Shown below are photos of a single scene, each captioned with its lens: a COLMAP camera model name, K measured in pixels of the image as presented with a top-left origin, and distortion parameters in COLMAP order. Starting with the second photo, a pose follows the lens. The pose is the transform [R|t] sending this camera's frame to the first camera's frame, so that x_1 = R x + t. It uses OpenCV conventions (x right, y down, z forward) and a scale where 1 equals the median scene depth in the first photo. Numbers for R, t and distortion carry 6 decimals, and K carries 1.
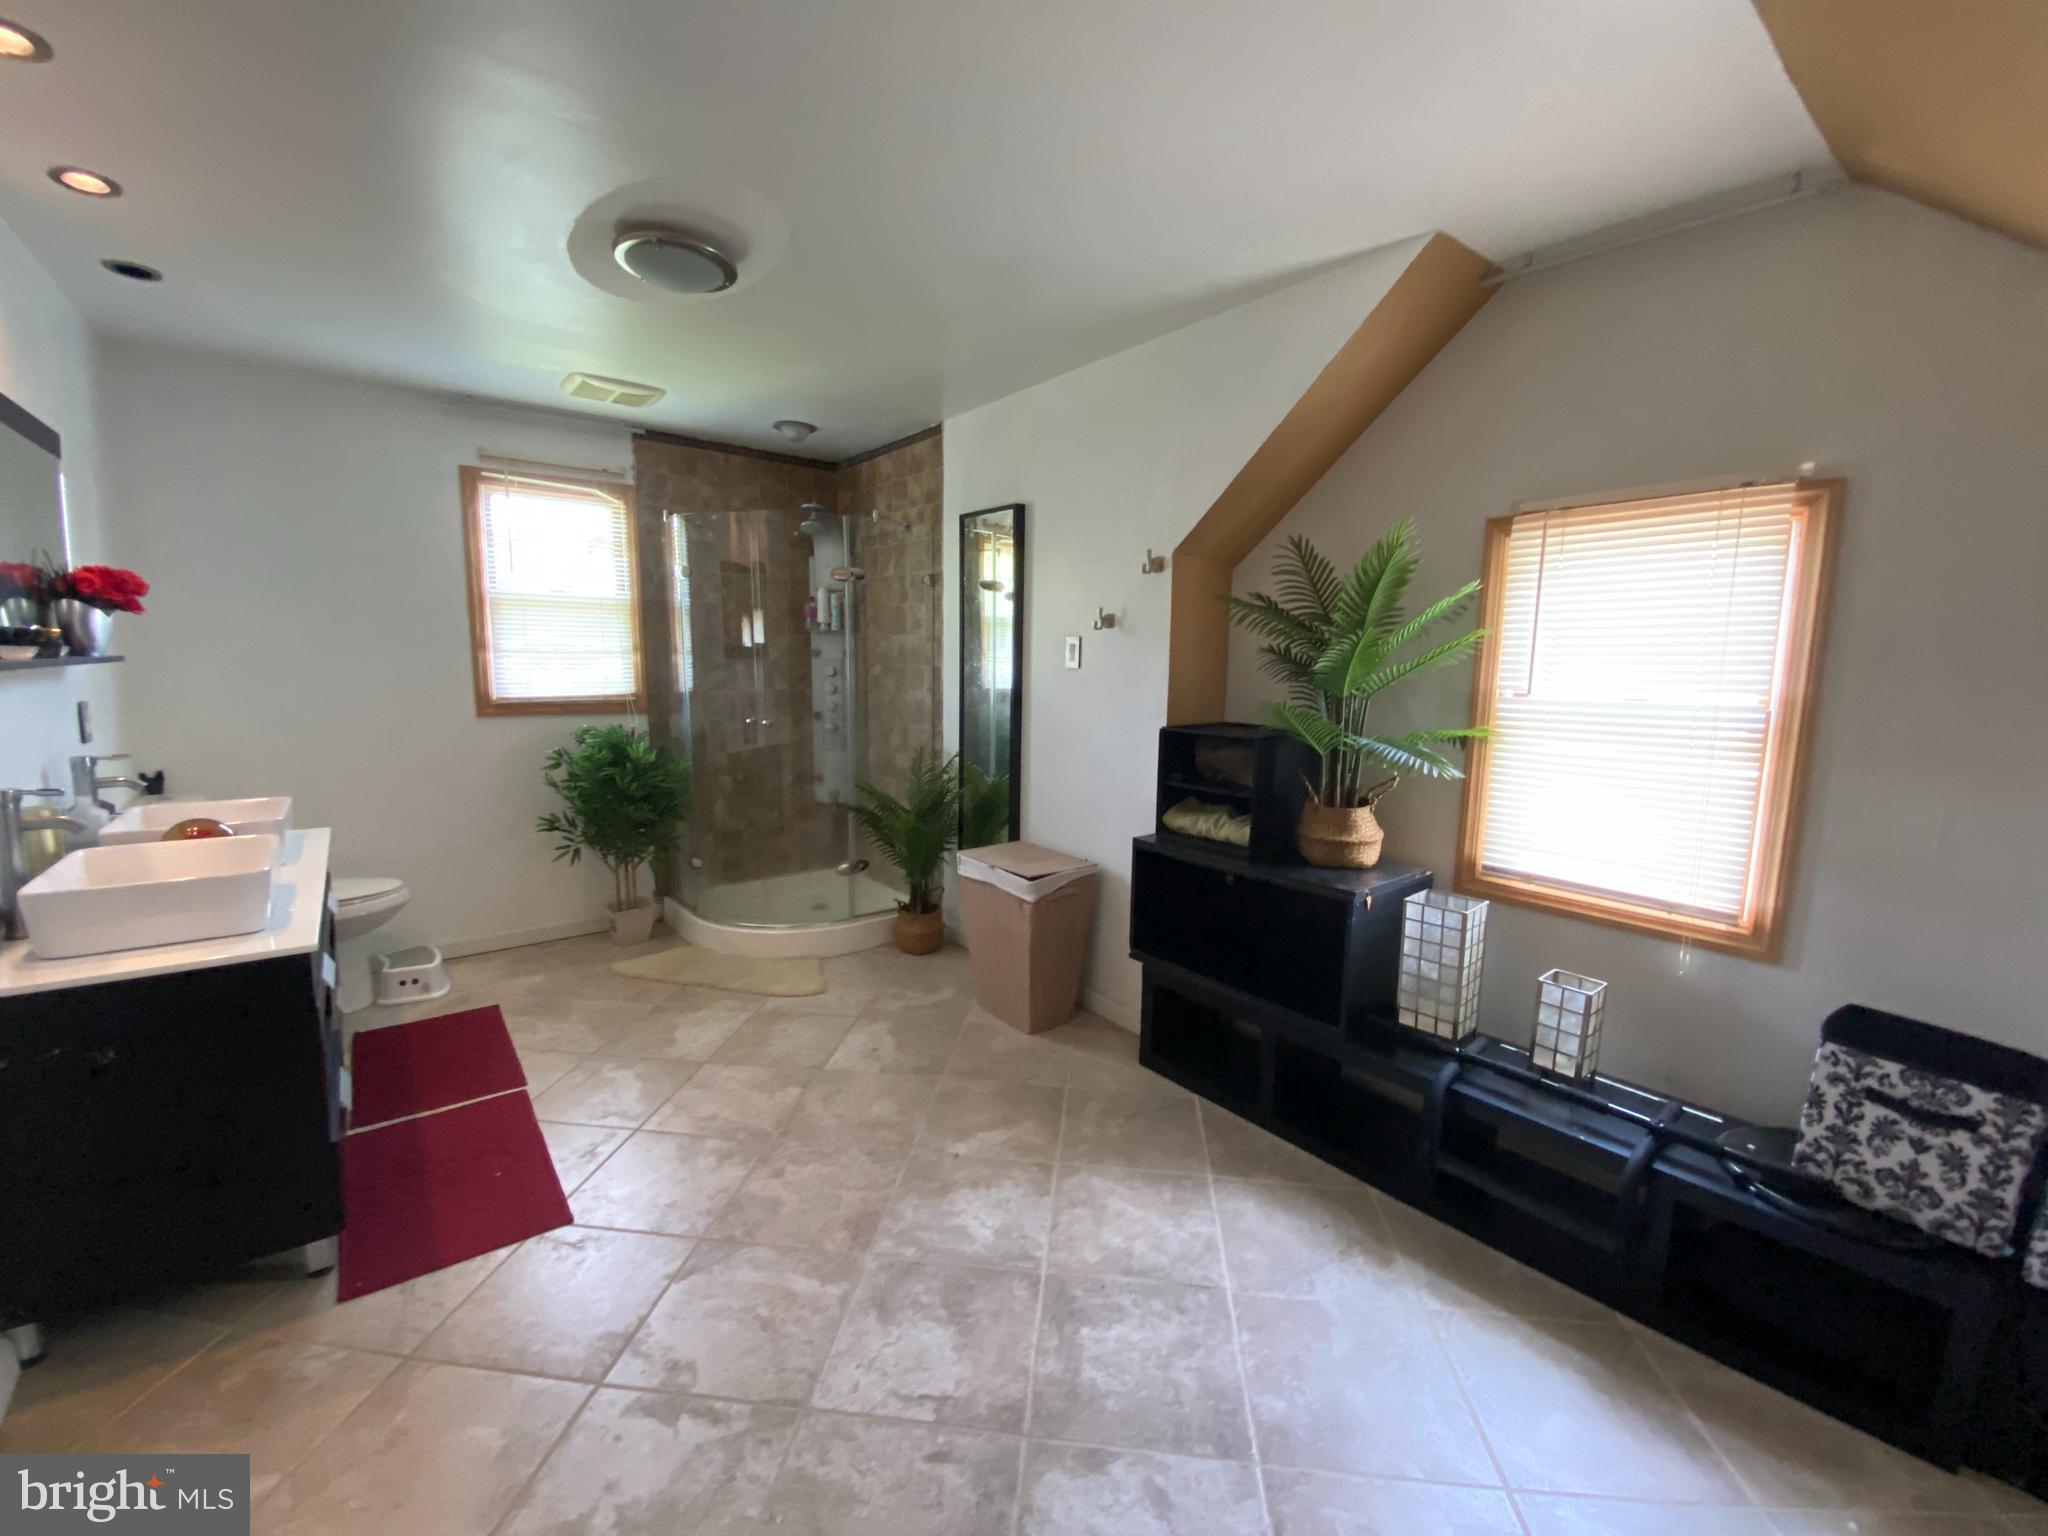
lens RADIAL K [[825.8, 0, 1013.2], [0, 825.8, 765.5], [0, 0, 1]] dist [0.013353, -0.016606]
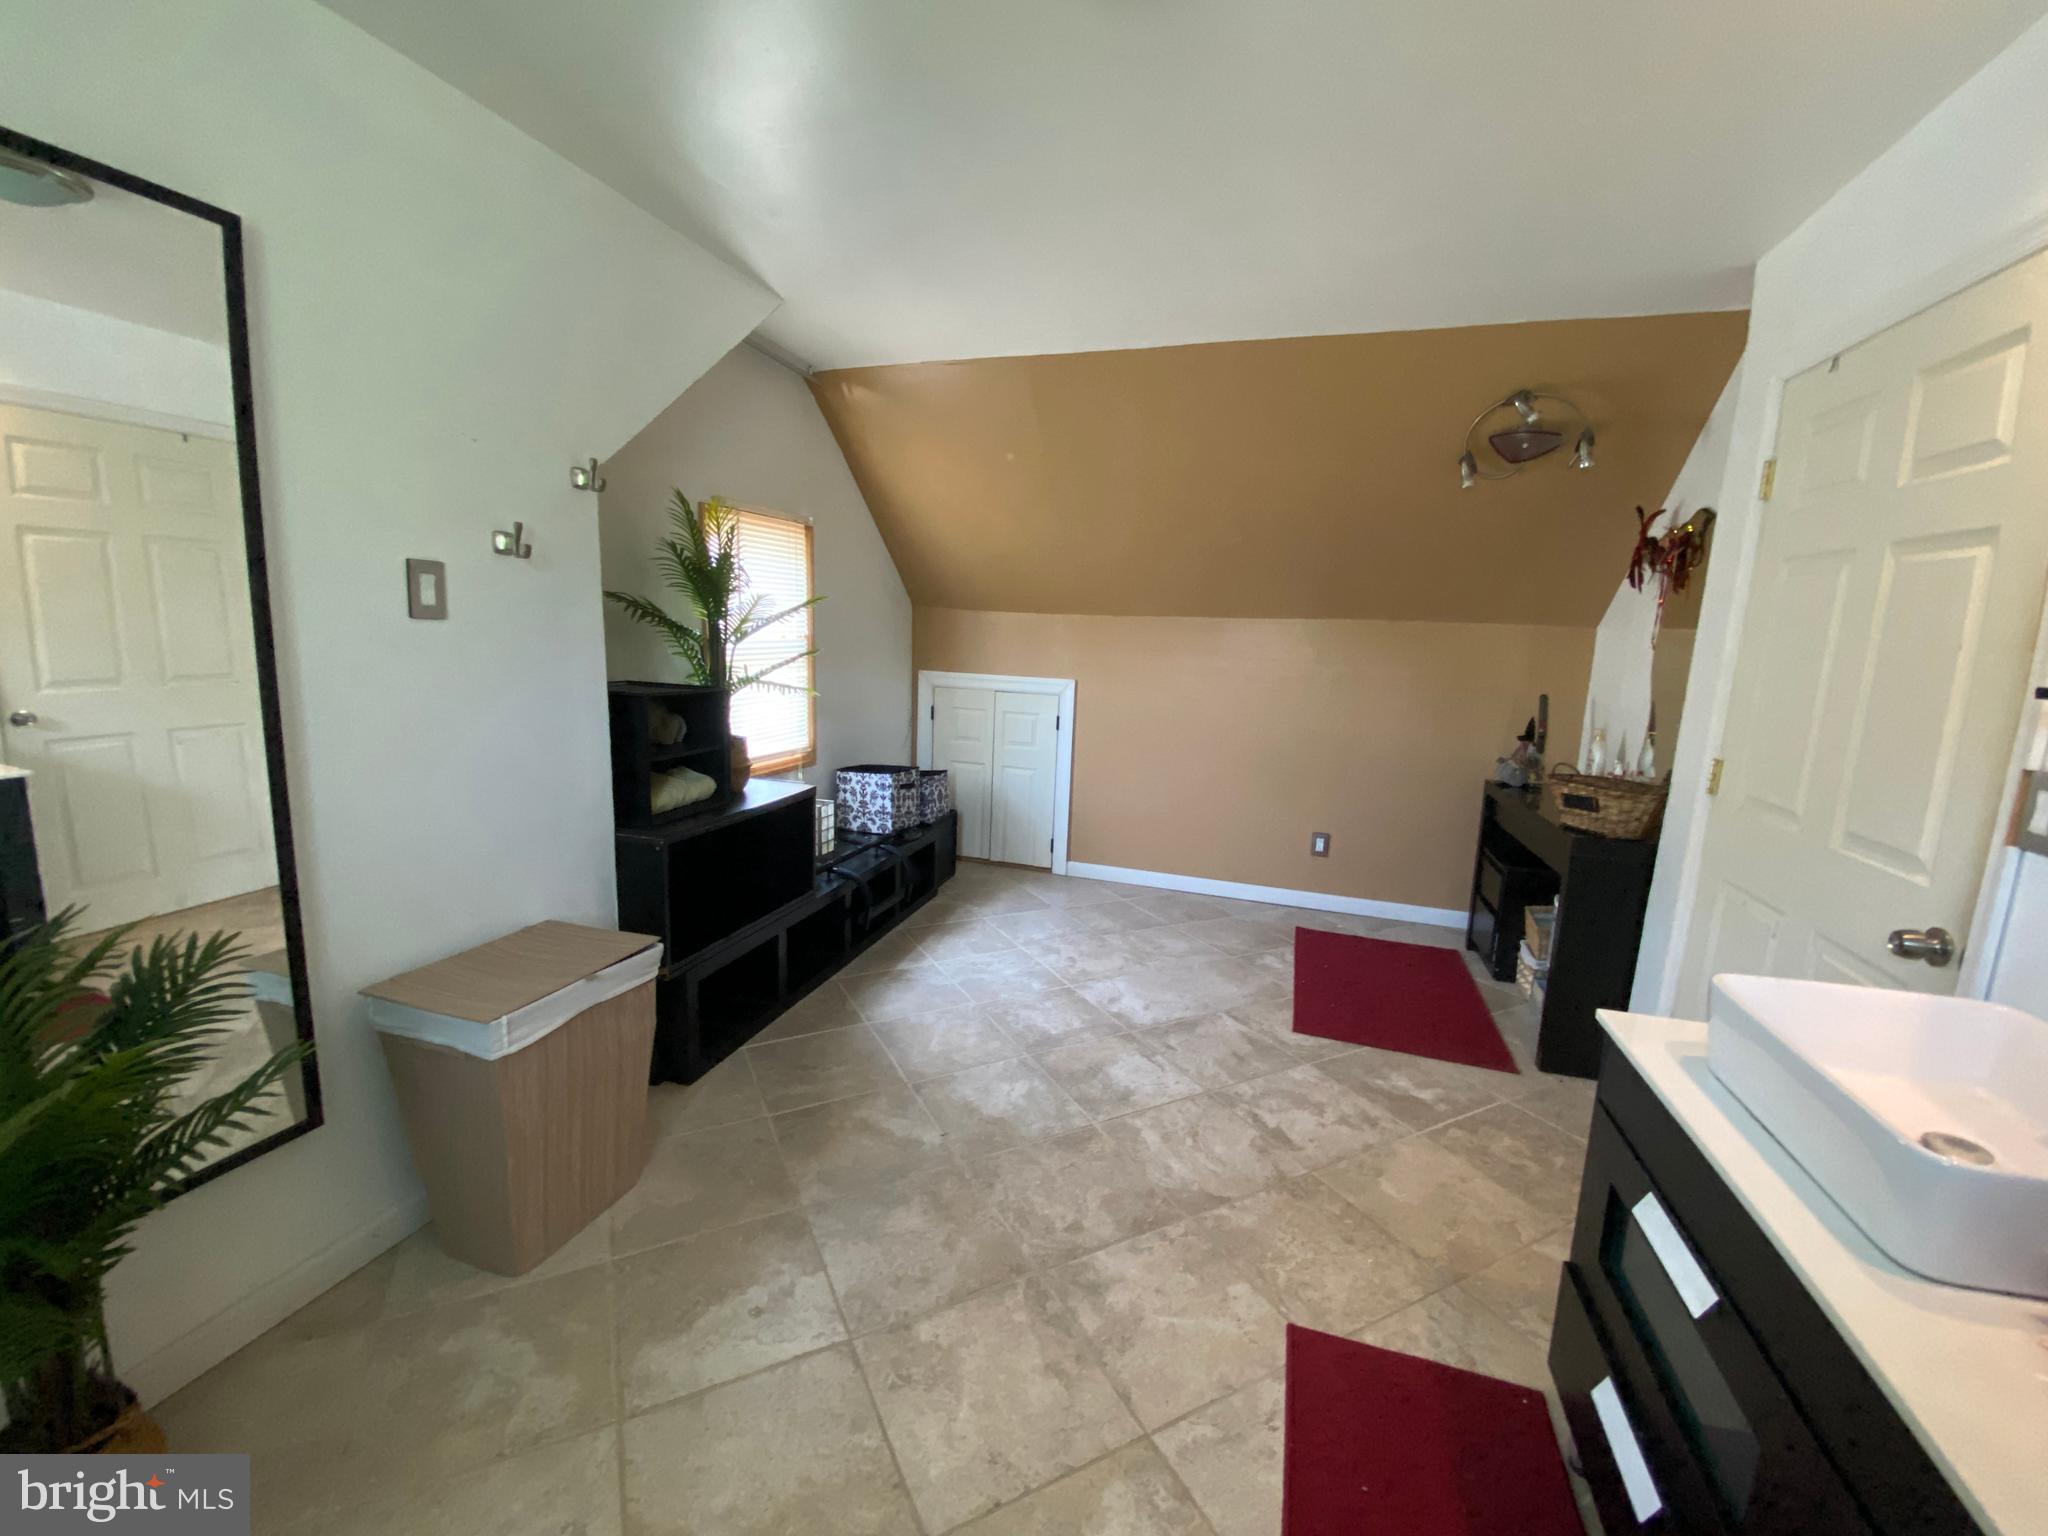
lens RADIAL K [[825.8, 0, 1013.2], [0, 825.8, 765.5], [0, 0, 1]] dist [0.013353, -0.016606]
pose [[-0.549078, -0.168326, 0.818645, -0.987573], [0.078834, 0.964711, 0.251234, -0.222166], [-0.832045, 0.202484, -0.516431, 1.581473]]
